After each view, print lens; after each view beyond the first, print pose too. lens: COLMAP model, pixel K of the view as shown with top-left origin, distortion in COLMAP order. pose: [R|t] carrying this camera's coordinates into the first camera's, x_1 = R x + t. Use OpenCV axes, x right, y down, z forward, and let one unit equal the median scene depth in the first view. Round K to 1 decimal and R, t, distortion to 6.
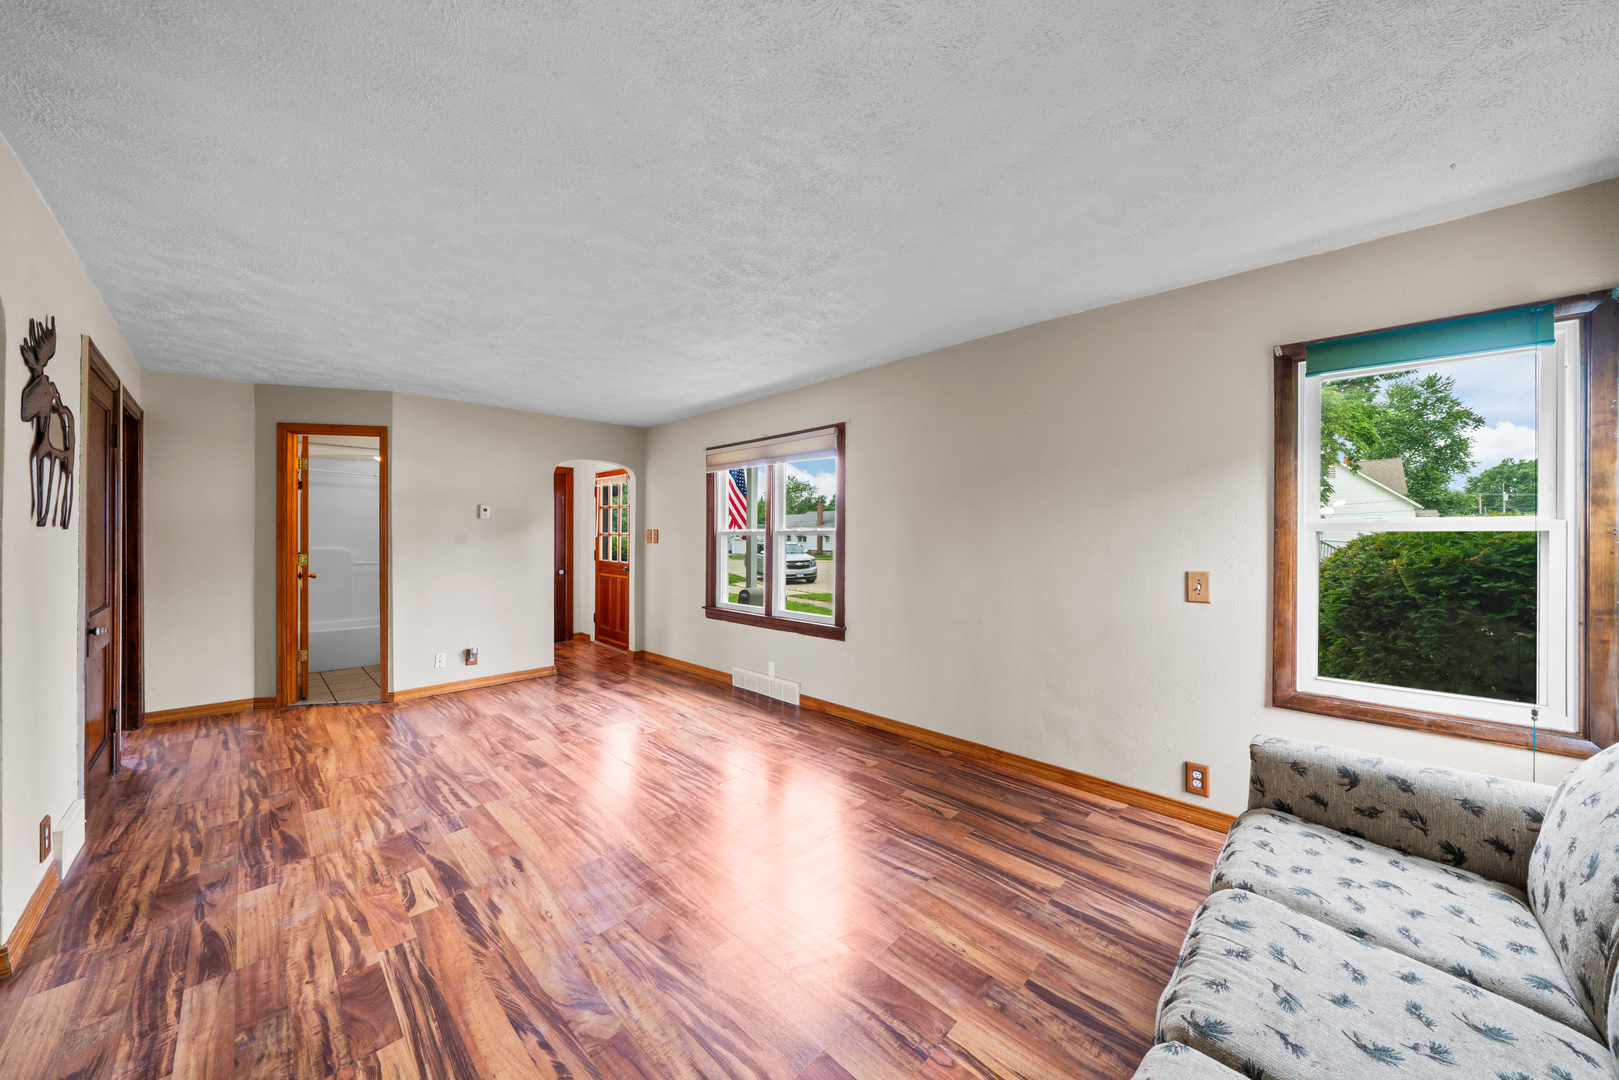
lens RADIAL K [[552.0, 0, 803.6], [0, 552.0, 535.5], [0, 0, 1]] dist [-0.005334, 0.000623]
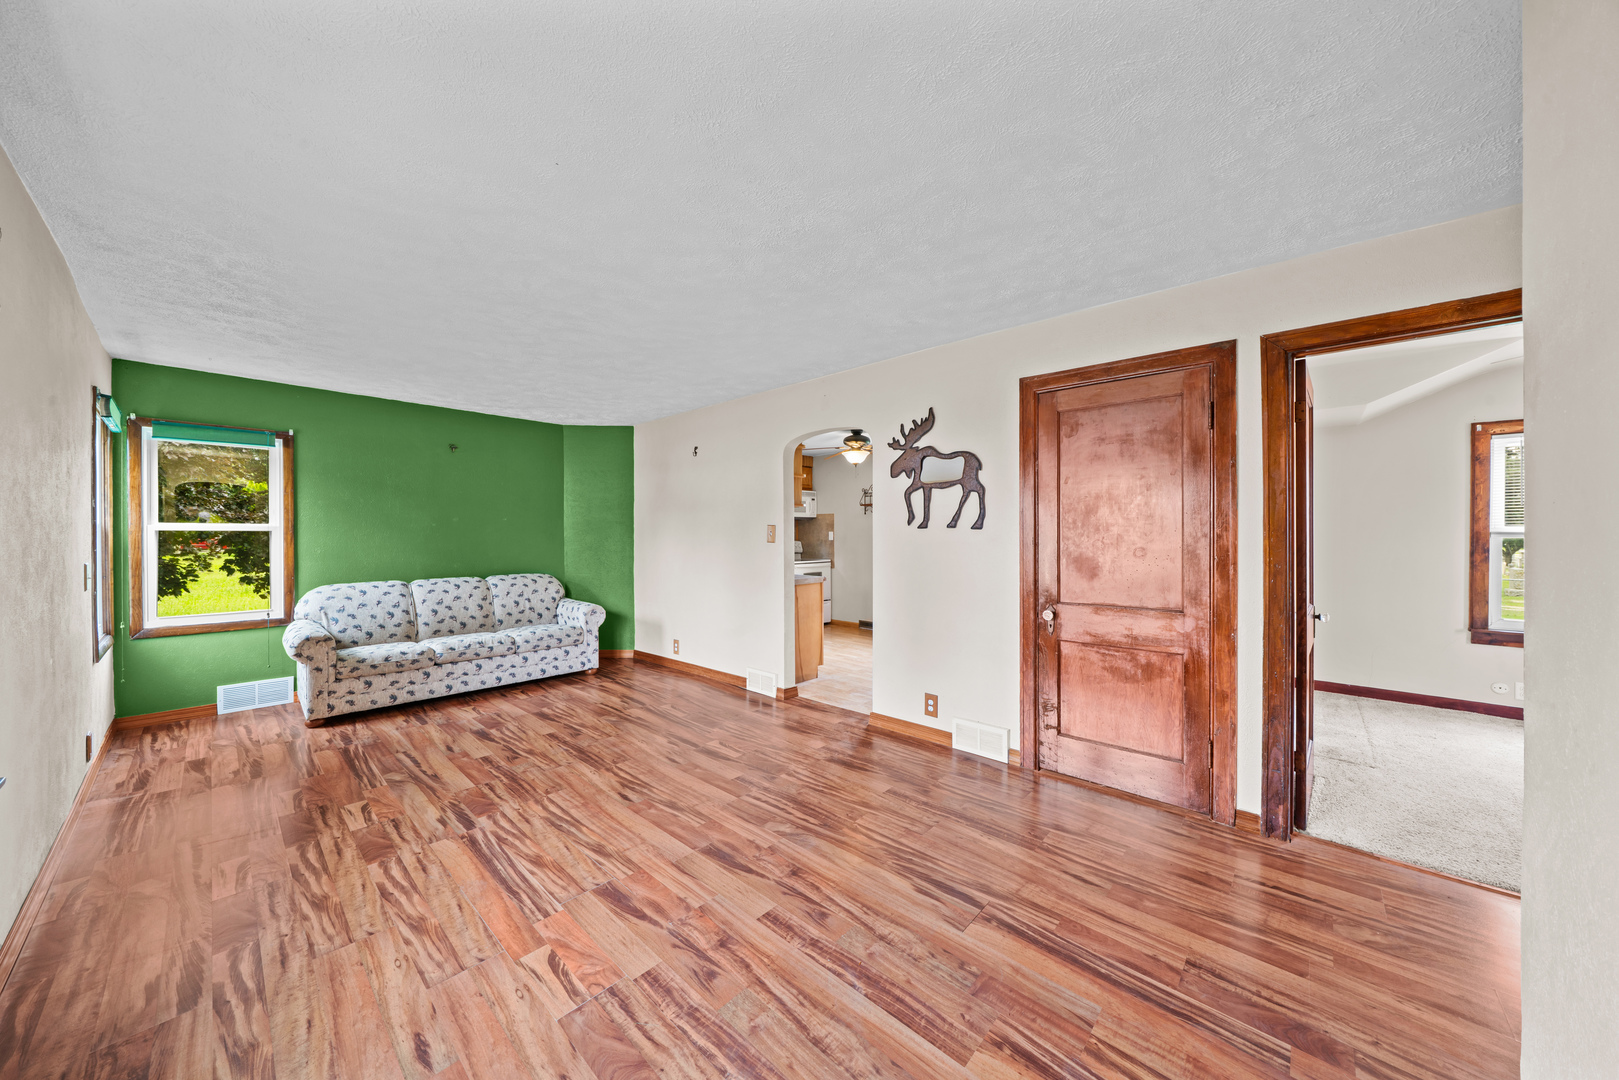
lens RADIAL K [[552.0, 0, 804.1], [0, 552.0, 534.7], [0, 0, 1]] dist [-0.005334, 0.000623]
pose [[-0.999472, -0.001307, -0.032459, -0.805098], [-0.001351, 0.999998, 0.001327, 0.002088], [0.032457, 0.001370, -0.999472, 2.422257]]
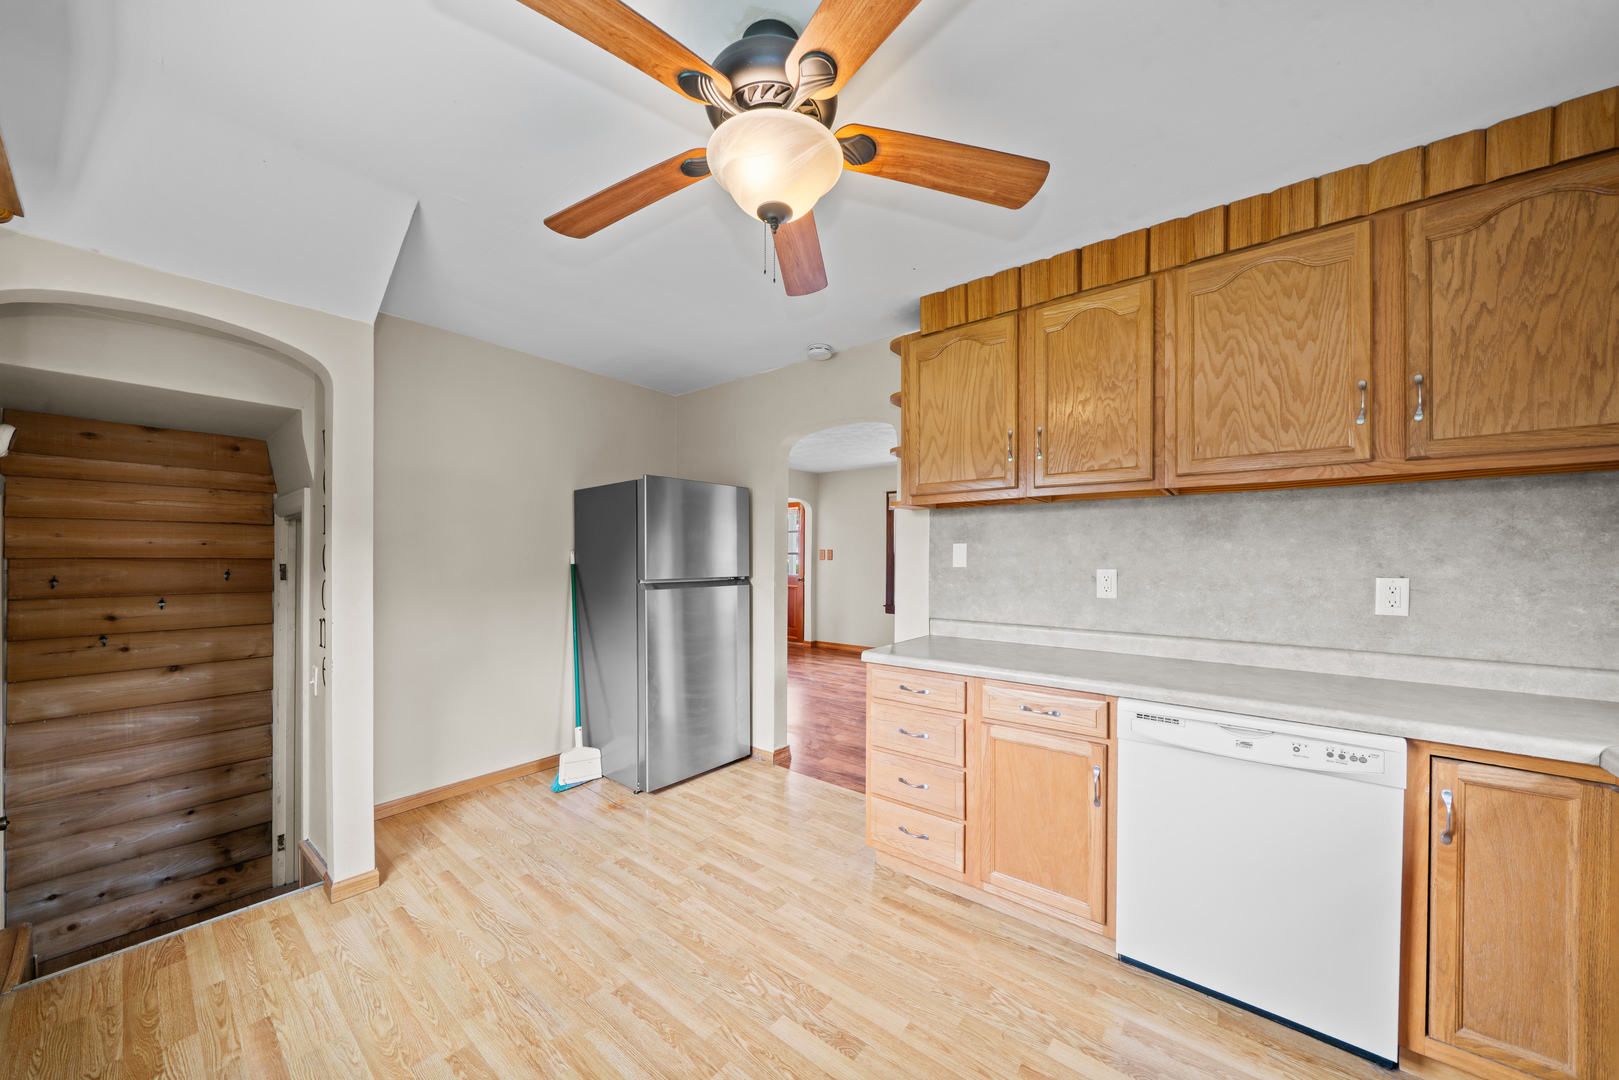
lens RADIAL K [[552.0, 0, 809.2], [0, 552.0, 555.9], [0, 0, 1]] dist [-0.005334, 0.000623]
pose [[0.994880, 0.001744, 0.101043, -1.168524], [-0.001915, 0.999997, 0.001591, 0.004402], [-0.101040, -0.001777, 0.994881, -0.842151]]
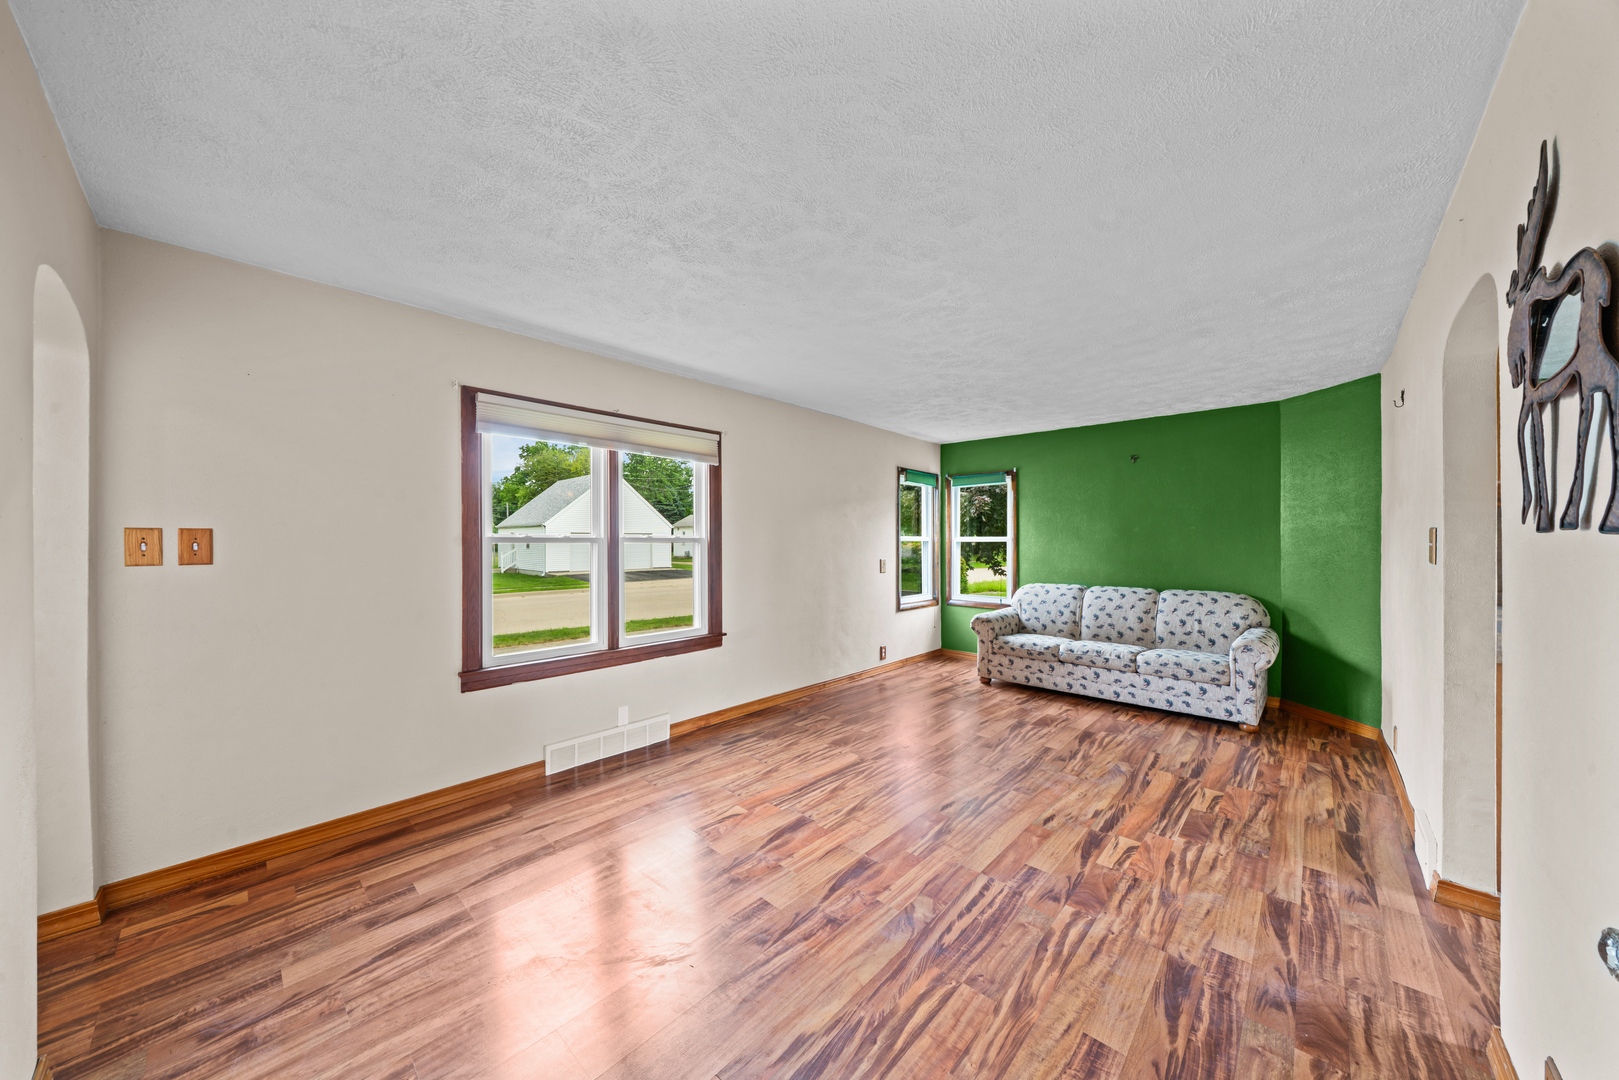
lens RADIAL K [[552.0, 0, 800.5], [0, 552.0, 542.8], [0, 0, 1]] dist [-0.005334, 0.000623]
pose [[-0.022870, -0.002765, 0.999735, -1.675033], [-0.000823, 0.999996, 0.002747, -0.005920], [-0.999738, -0.000760, -0.022872, 1.544060]]
